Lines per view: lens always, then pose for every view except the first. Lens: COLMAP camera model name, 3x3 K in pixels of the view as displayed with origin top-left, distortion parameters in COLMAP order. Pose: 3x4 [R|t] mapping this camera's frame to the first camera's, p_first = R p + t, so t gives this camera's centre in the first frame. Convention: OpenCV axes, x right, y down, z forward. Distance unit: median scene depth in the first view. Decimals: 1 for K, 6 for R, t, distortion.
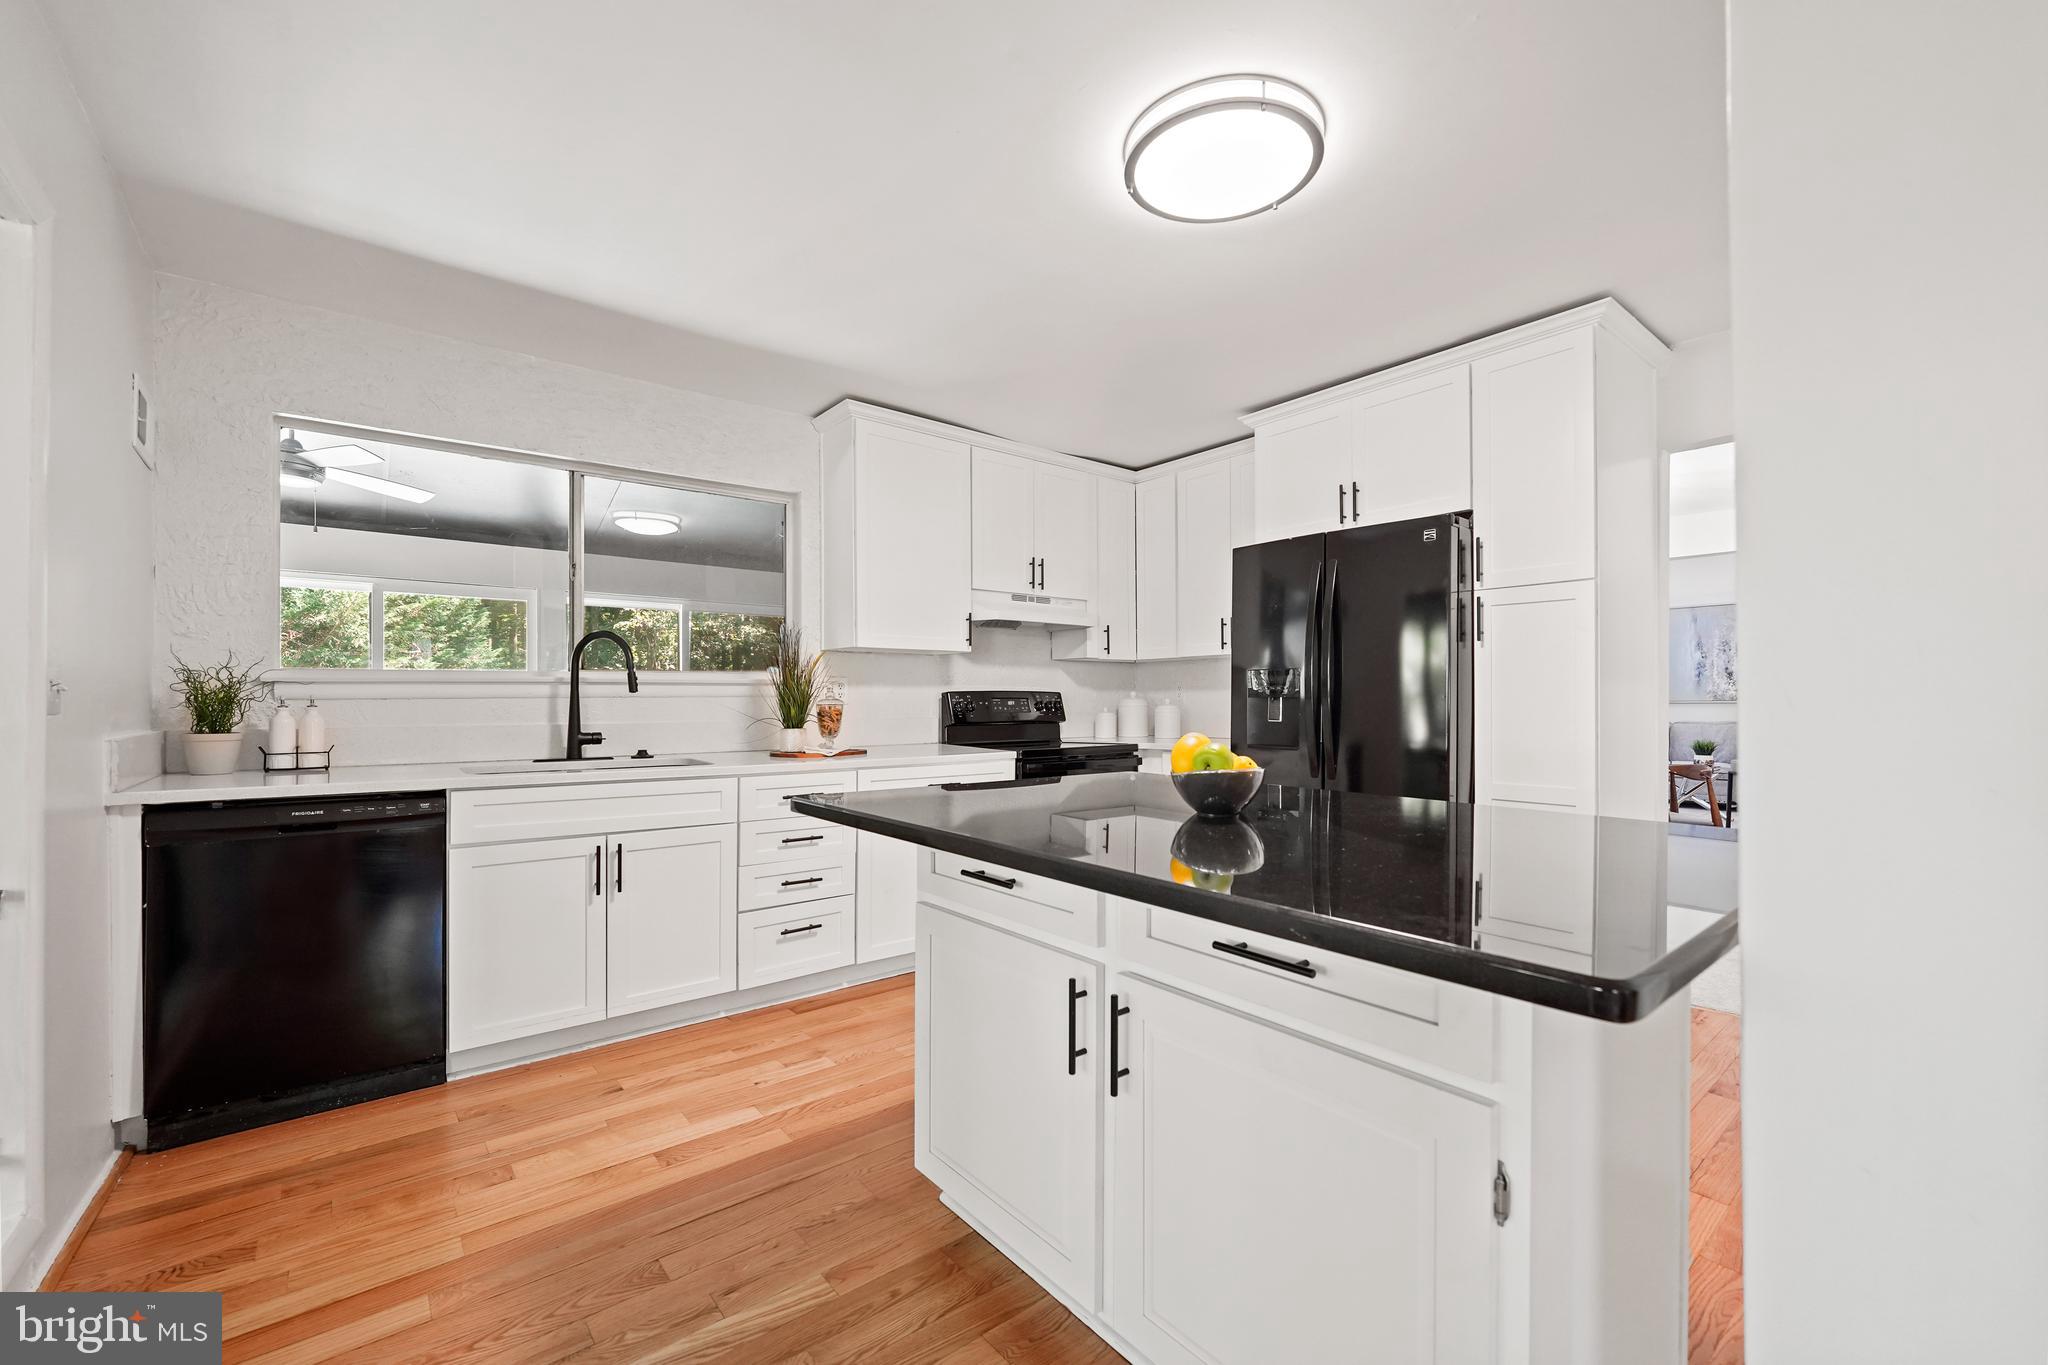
lens RADIAL K [[829.6, 0, 1023.5], [0, 829.6, 700.1], [0, 0, 1]] dist [-0.000662, -0.000161]
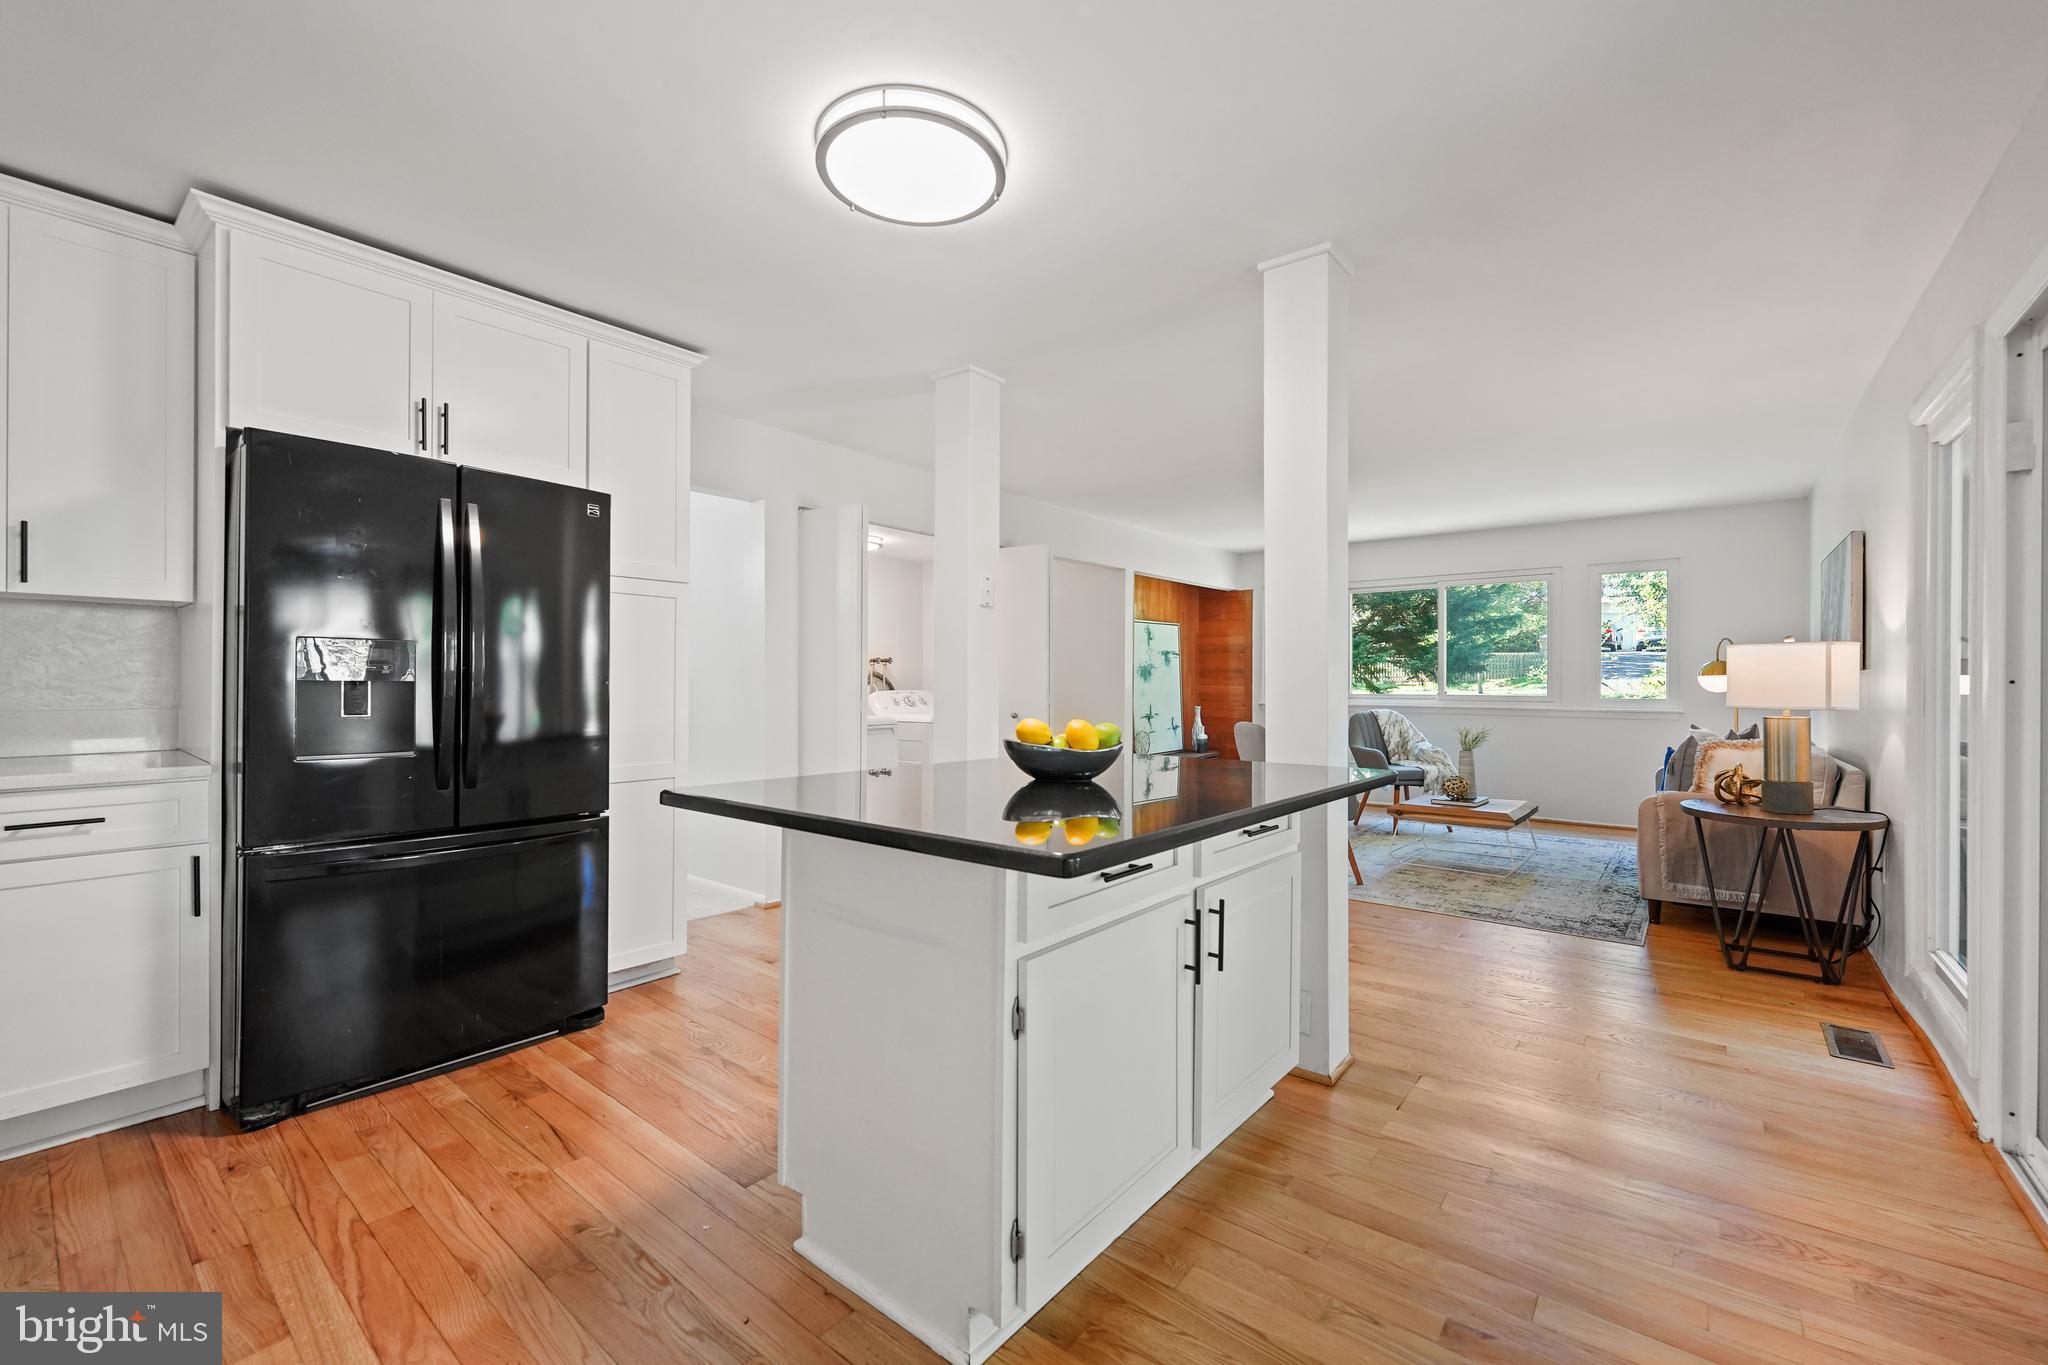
lens RADIAL K [[838.8, 0, 1024.0], [0, 838.8, 682.5], [0, 0, 1]] dist [-0.001121, -0.000205]
pose [[-0.206231, 0.001779, 0.978502, -0.439488], [-0.006854, 0.999971, -0.003262, -0.003151], [-0.978479, -0.007379, -0.206213, 0.583918]]
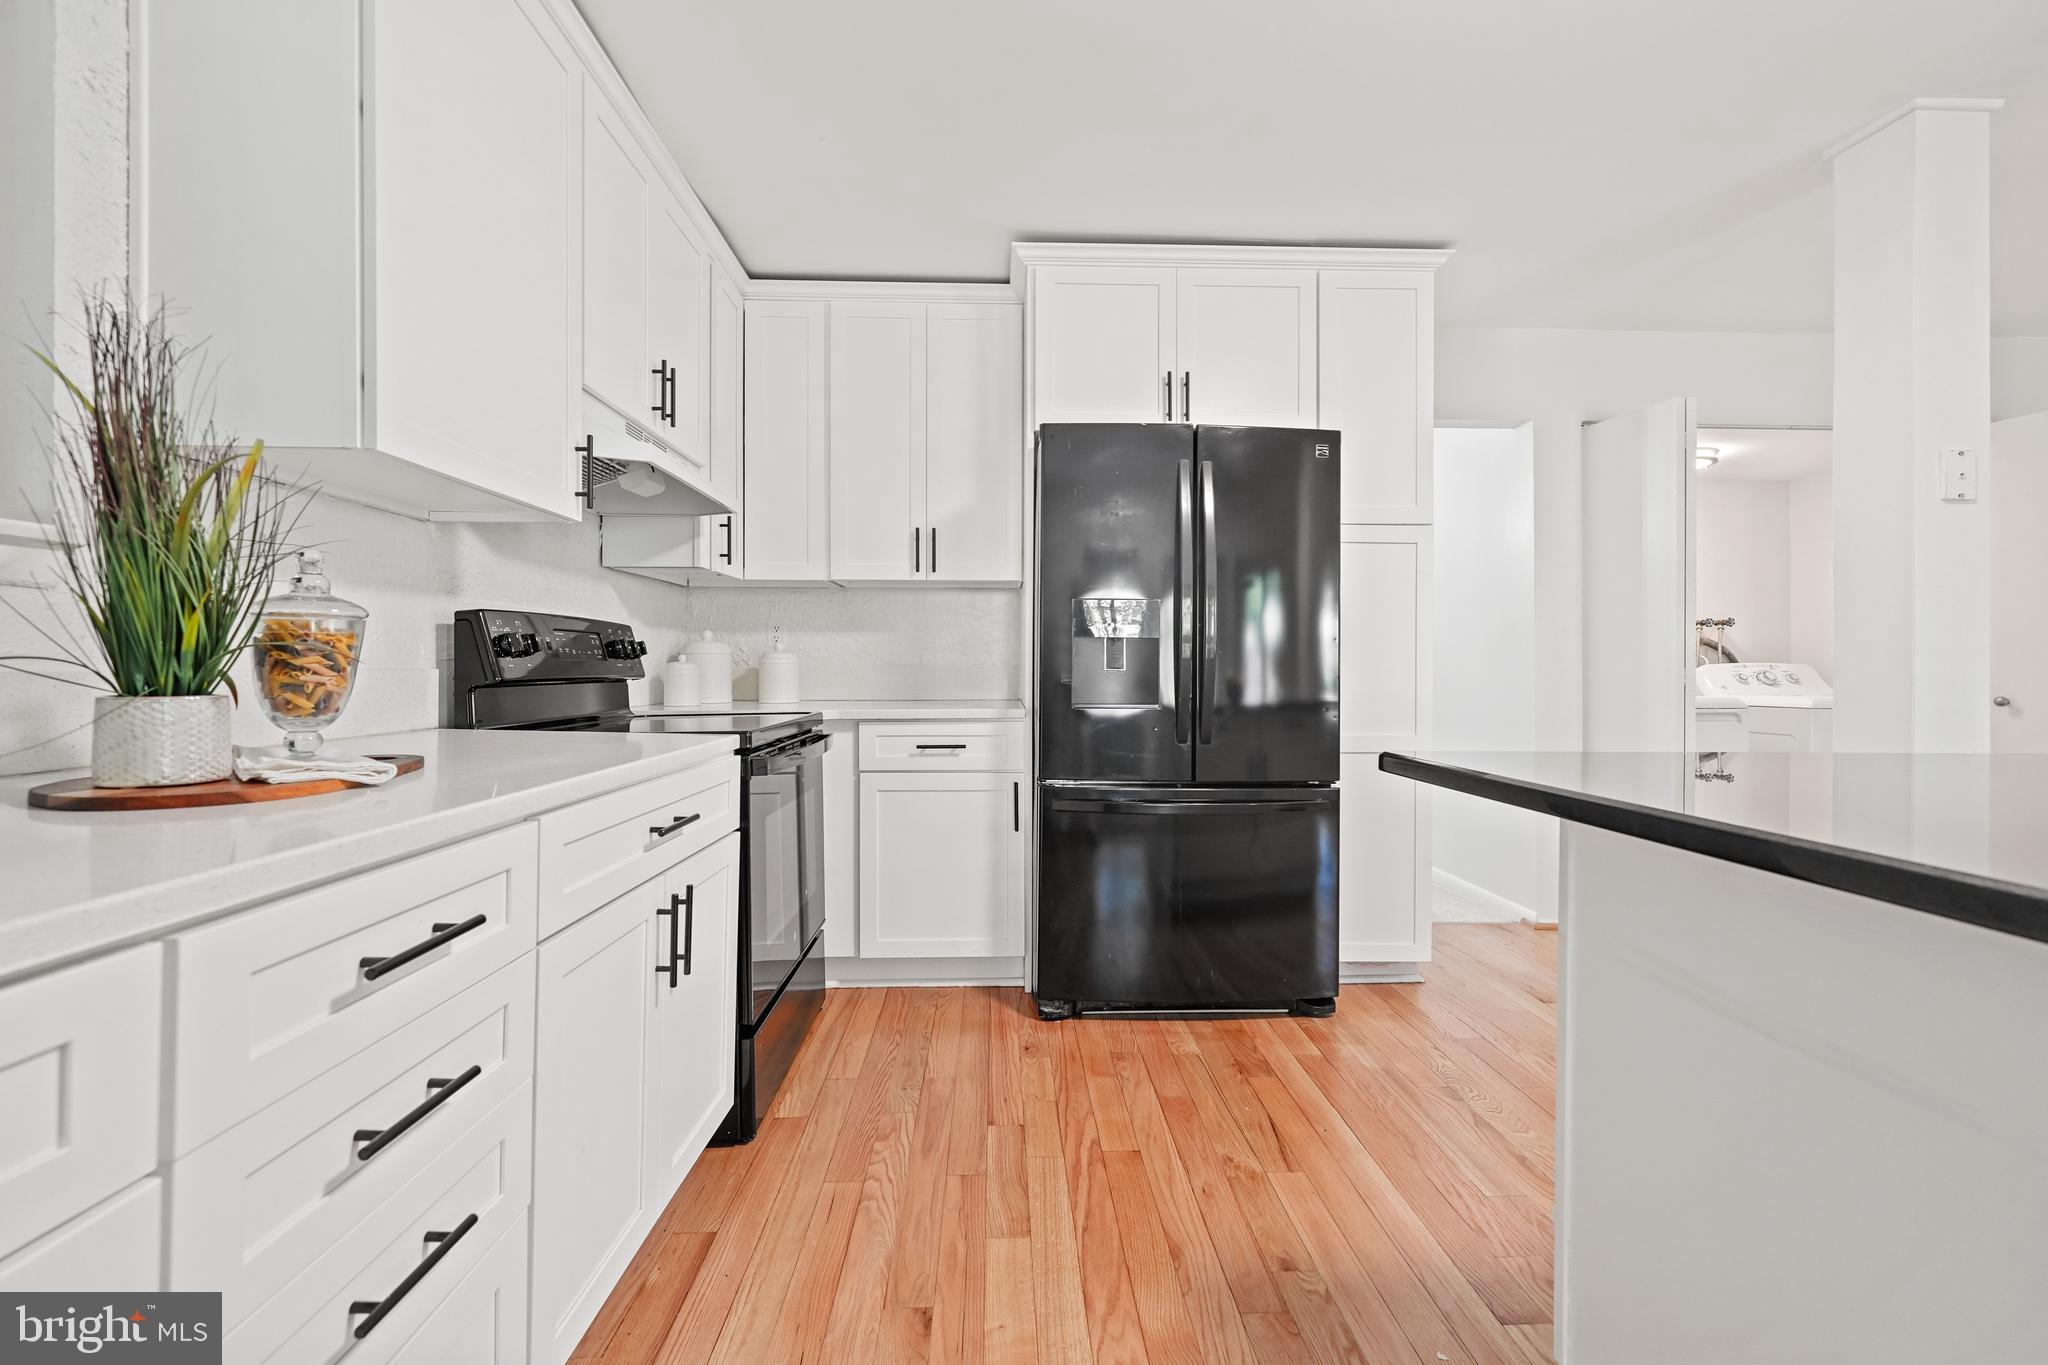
lens RADIAL K [[831.7, 0, 1021.8], [0, 831.7, 666.8], [0, 0, 1]] dist [-0.000939, 0.000014]
pose [[0.603225, 0.004766, 0.797557, -0.312649], [-0.005709, 0.999982, -0.001658, 0.022610], [-0.797551, -0.003553, 0.603242, 0.592572]]
